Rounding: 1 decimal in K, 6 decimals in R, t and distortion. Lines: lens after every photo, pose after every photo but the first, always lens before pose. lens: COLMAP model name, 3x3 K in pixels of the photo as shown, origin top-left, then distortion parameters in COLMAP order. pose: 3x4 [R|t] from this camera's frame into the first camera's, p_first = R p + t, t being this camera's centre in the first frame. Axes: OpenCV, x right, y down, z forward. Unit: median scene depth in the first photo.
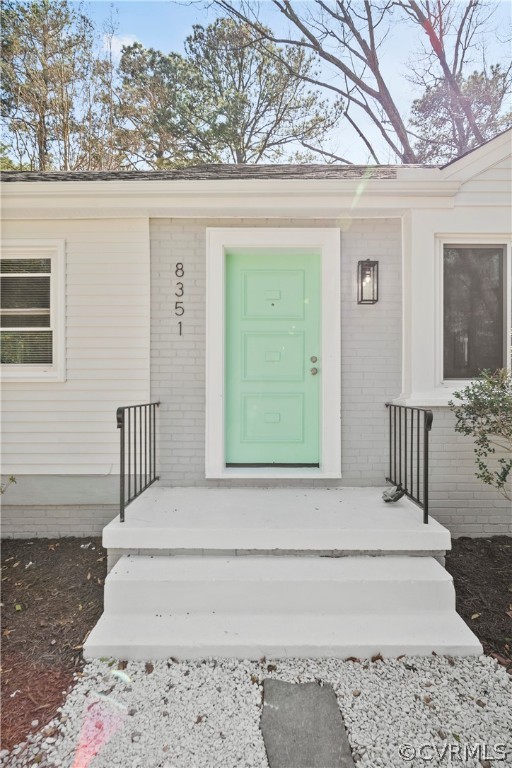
lens RADIAL K [[453.1, 0, 263.0], [0, 453.1, 383.7], [0, 0, 1]] dist [0.014570, 0.000438]
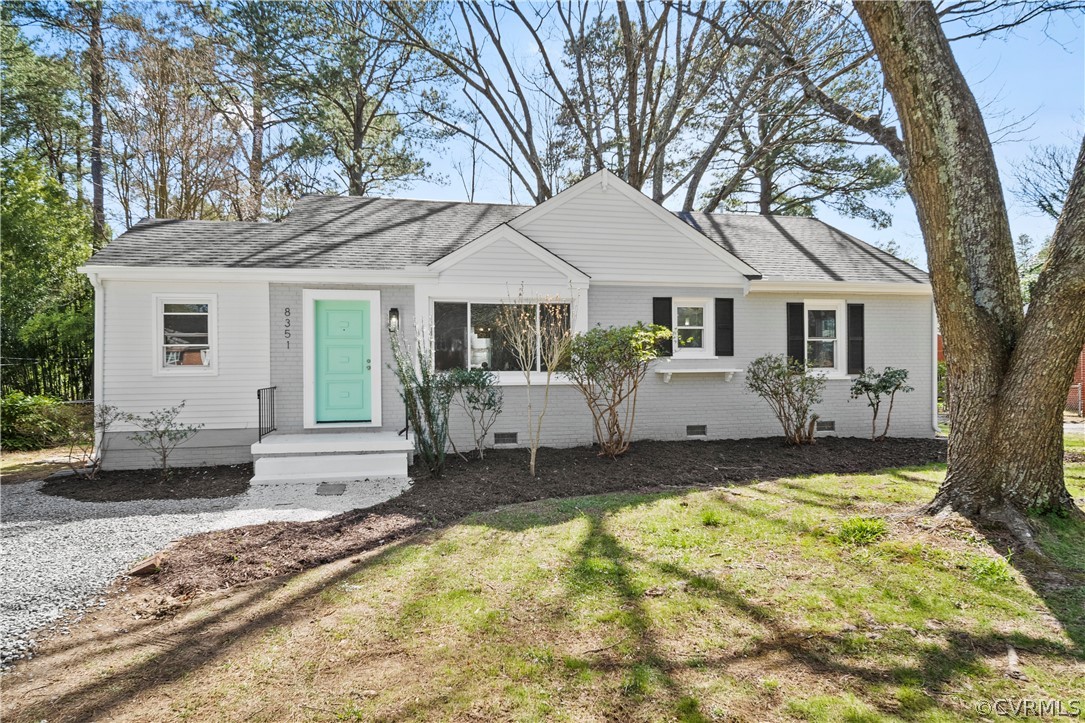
lens RADIAL K [[640.1, 0, 540.9], [0, 640.1, 361.1], [0, 0, 1]] dist [0.014570, 0.000438]
pose [[0.980721, -0.007855, 0.195254, 0.296933], [0.007256, 0.999967, 0.003787, -0.060746], [-0.195277, -0.002297, 0.980745, -1.654403]]
